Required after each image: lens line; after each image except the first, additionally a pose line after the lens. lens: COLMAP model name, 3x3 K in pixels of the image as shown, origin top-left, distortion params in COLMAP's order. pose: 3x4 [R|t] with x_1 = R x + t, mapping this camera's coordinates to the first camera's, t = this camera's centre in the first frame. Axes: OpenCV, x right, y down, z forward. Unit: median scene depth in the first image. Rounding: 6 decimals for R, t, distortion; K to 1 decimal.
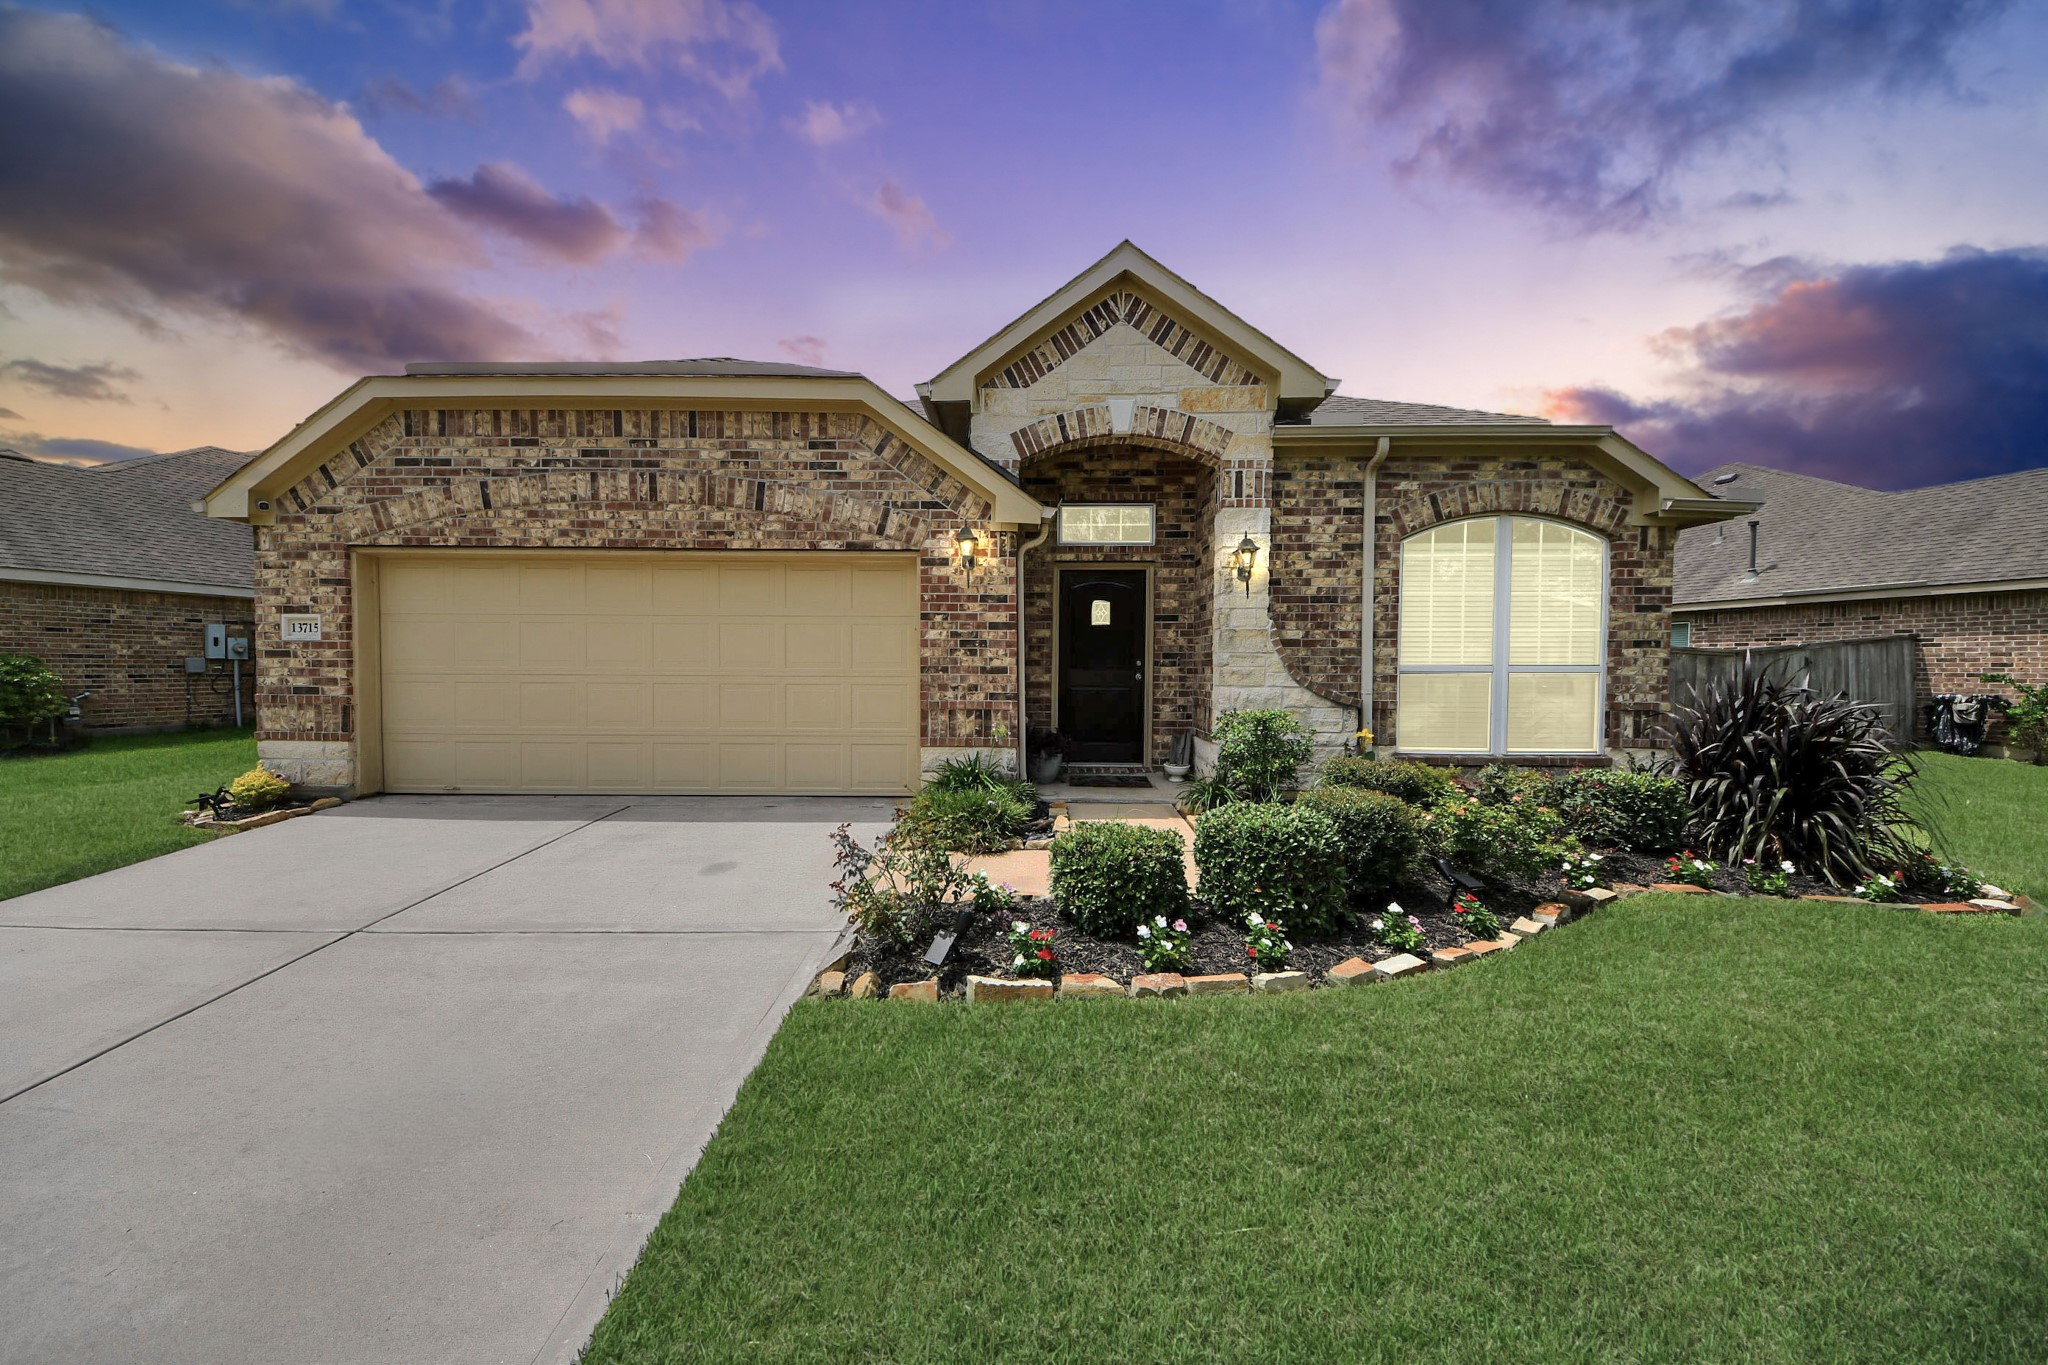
lens RADIAL K [[724.0, 0, 1015.7], [0, 724.0, 686.1], [0, 0, 1]] dist [0.041528, -0.023300]
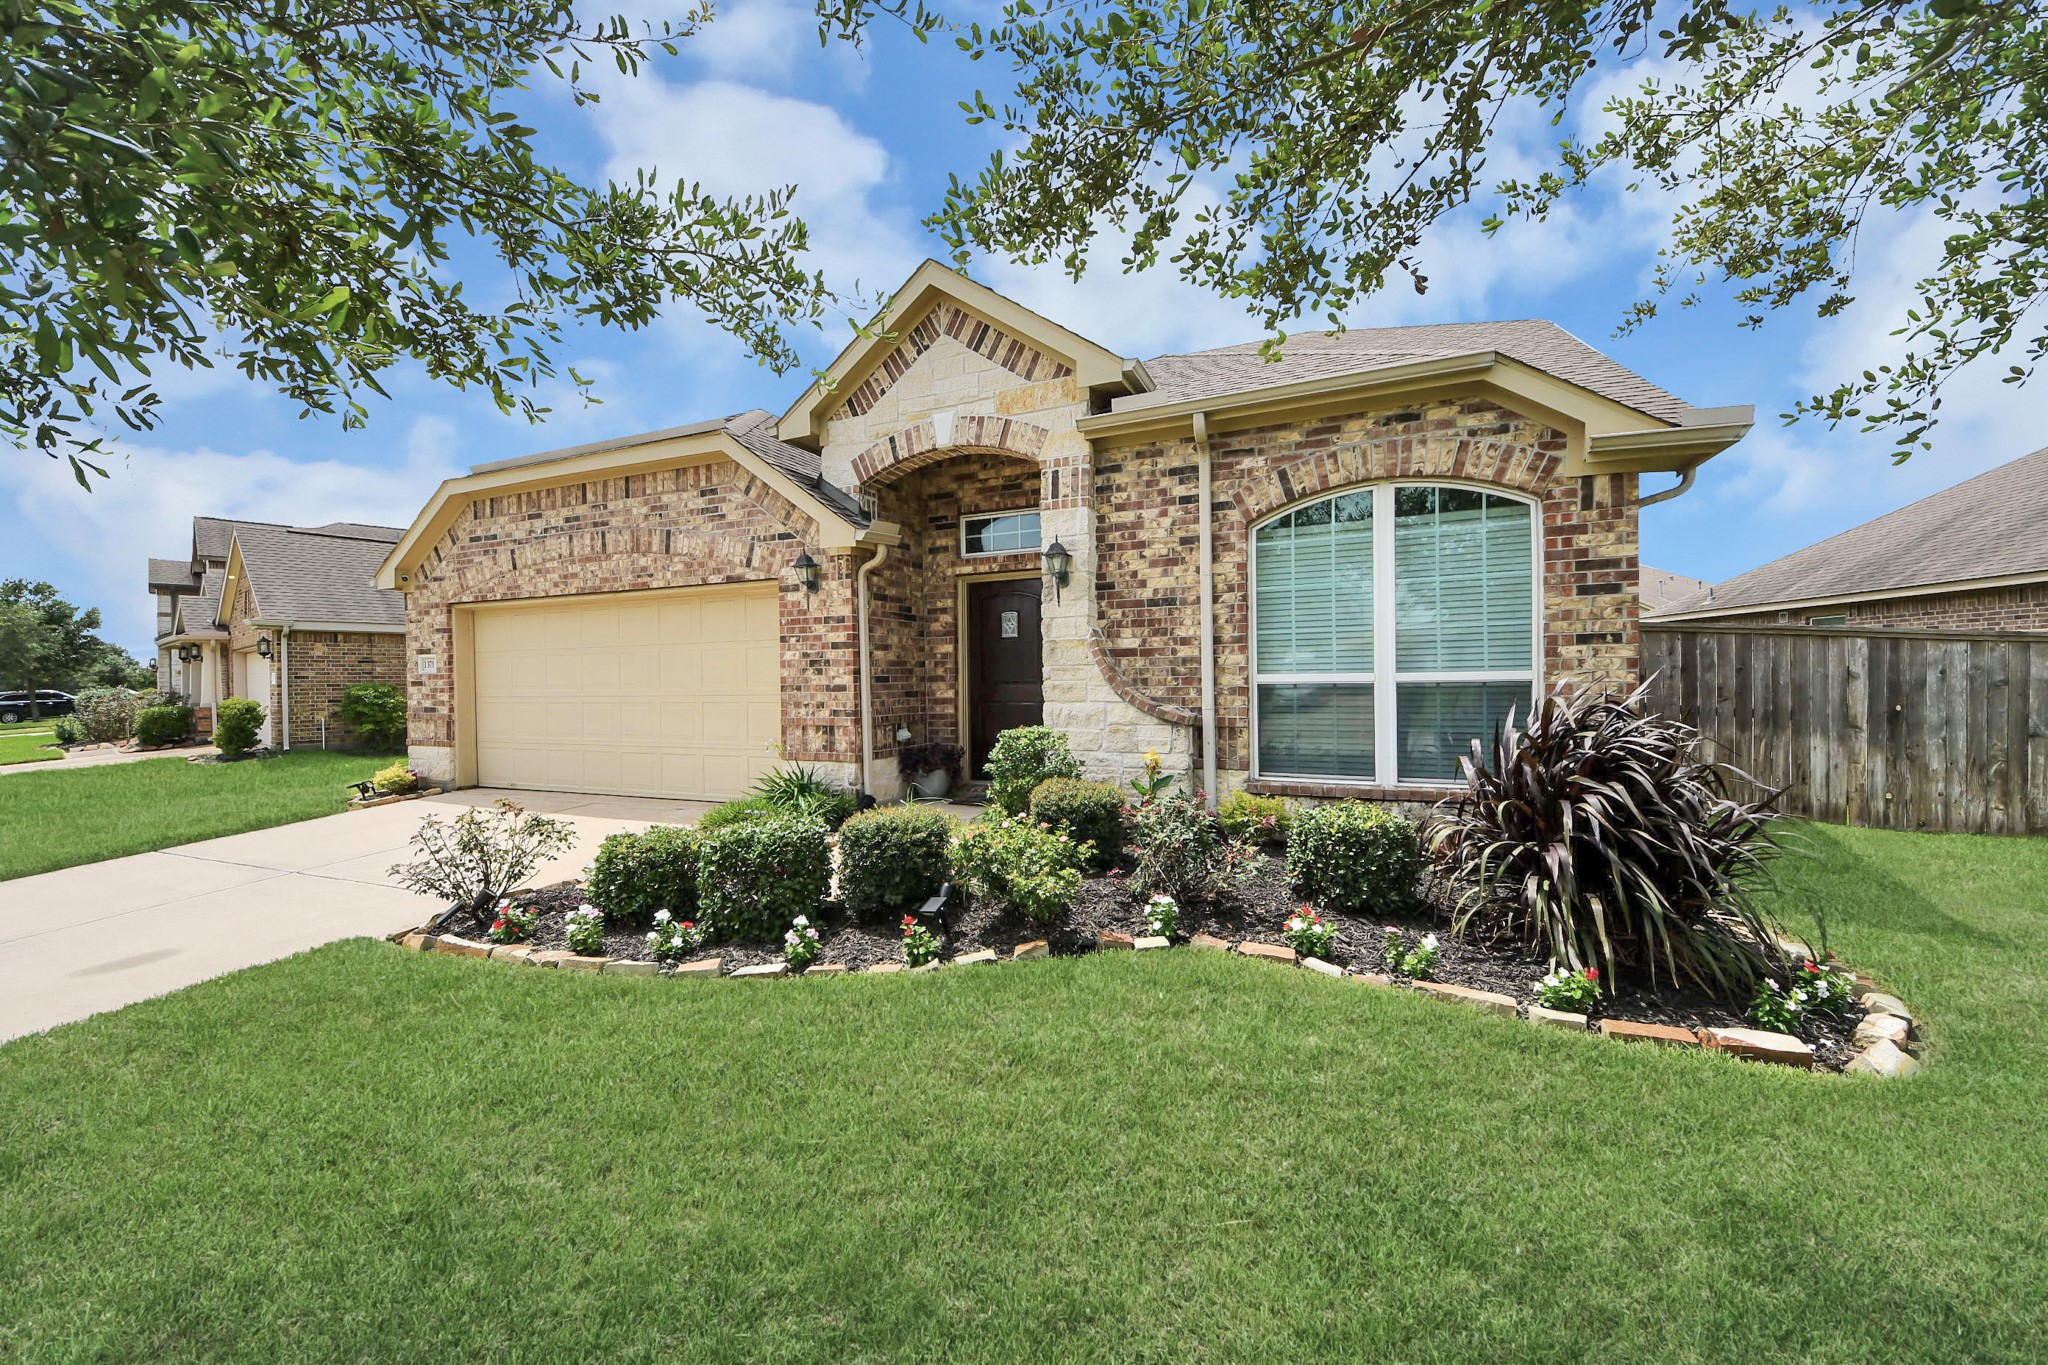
lens RADIAL K [[807.3, 0, 1020.3], [0, 807.3, 687.3], [0, 0, 1]] dist [0.036028, -0.000139]
pose [[0.913822, -0.014619, -0.405851, 0.678385], [0.008663, 0.999826, -0.016509, -0.001422], [0.406022, 0.011571, 0.913790, 0.040025]]
